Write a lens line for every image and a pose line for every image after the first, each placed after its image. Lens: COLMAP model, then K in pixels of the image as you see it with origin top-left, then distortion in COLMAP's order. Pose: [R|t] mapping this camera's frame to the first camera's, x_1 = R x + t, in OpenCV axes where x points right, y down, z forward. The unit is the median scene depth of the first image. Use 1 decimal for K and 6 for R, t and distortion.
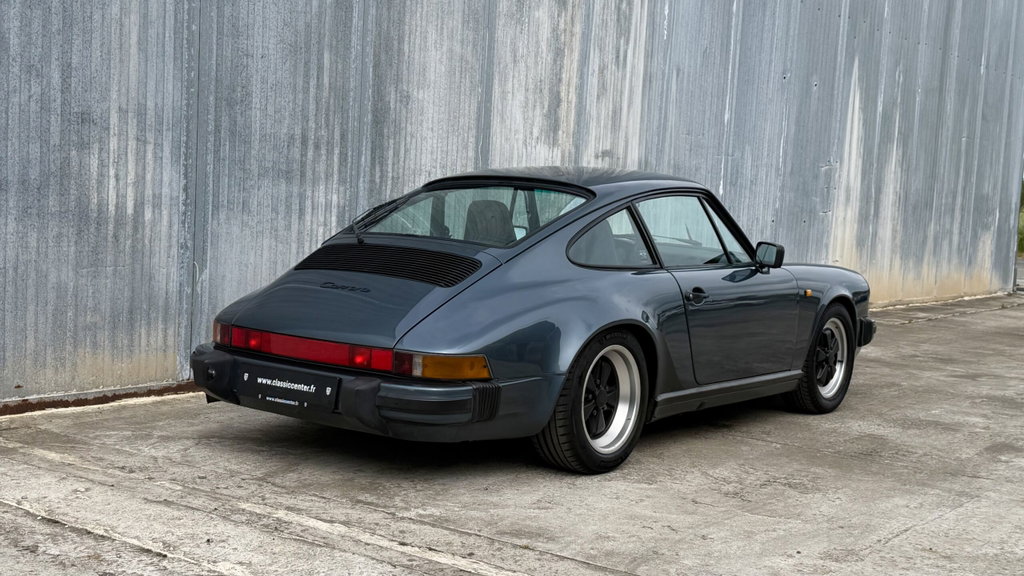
lens RADIAL K [[1273.7, 0, 506.6], [0, 1273.7, 291.8], [0, 0, 1]] dist [0.106886, 0.000000]
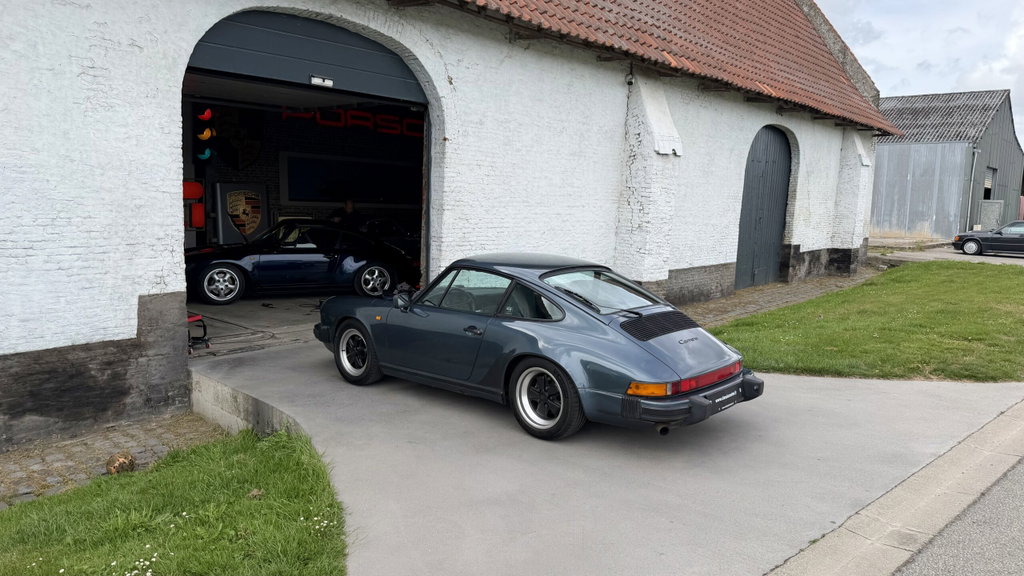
lens RADIAL K [[701.6, 0, 505.9], [0, 701.6, 291.6], [0, 0, 1]] dist [0.060543, -0.080348]
pose [[0.093402, -0.166641, 0.981584, -0.926428], [0.077833, 0.984099, 0.159662, -0.208217], [-0.992581, 0.061487, 0.104887, 0.940343]]
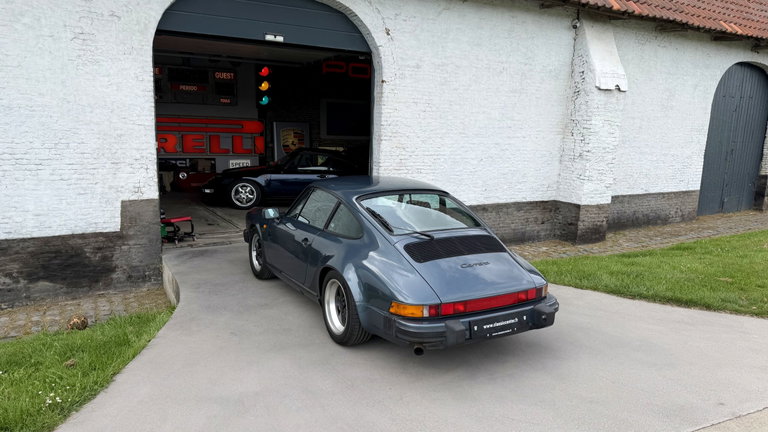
lens RADIAL K [[526.2, 0, 382.5], [0, 526.2, 219.0], [0, 0, 1]] dist [0.060543, -0.080348]
pose [[0.395934, -0.181733, 0.900116, -0.710731], [0.084079, 0.983278, 0.161539, -0.169340], [-0.914422, 0.011722, 0.404593, 0.661405]]
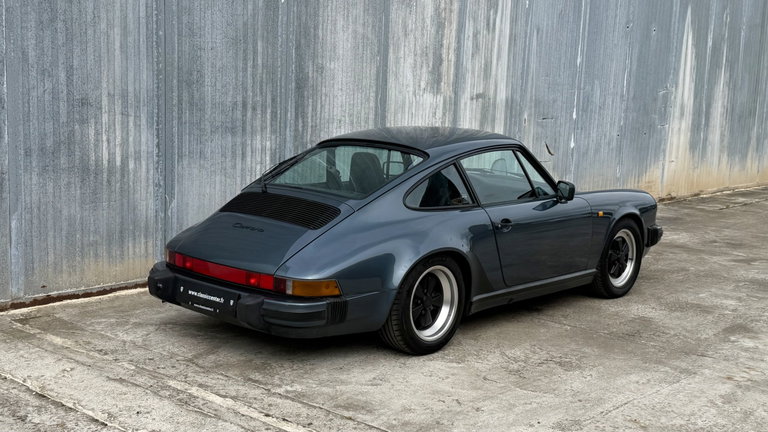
lens RADIAL K [[955.3, 0, 380.3], [0, 955.3, 216.3], [0, 0, 1]] dist [0.106886, 0.000000]
pose [[0.995698, -0.001875, -0.092639, 0.101827], [0.007733, 0.997989, 0.062914, -0.068579], [0.092335, -0.063360, 0.993710, -0.058028]]
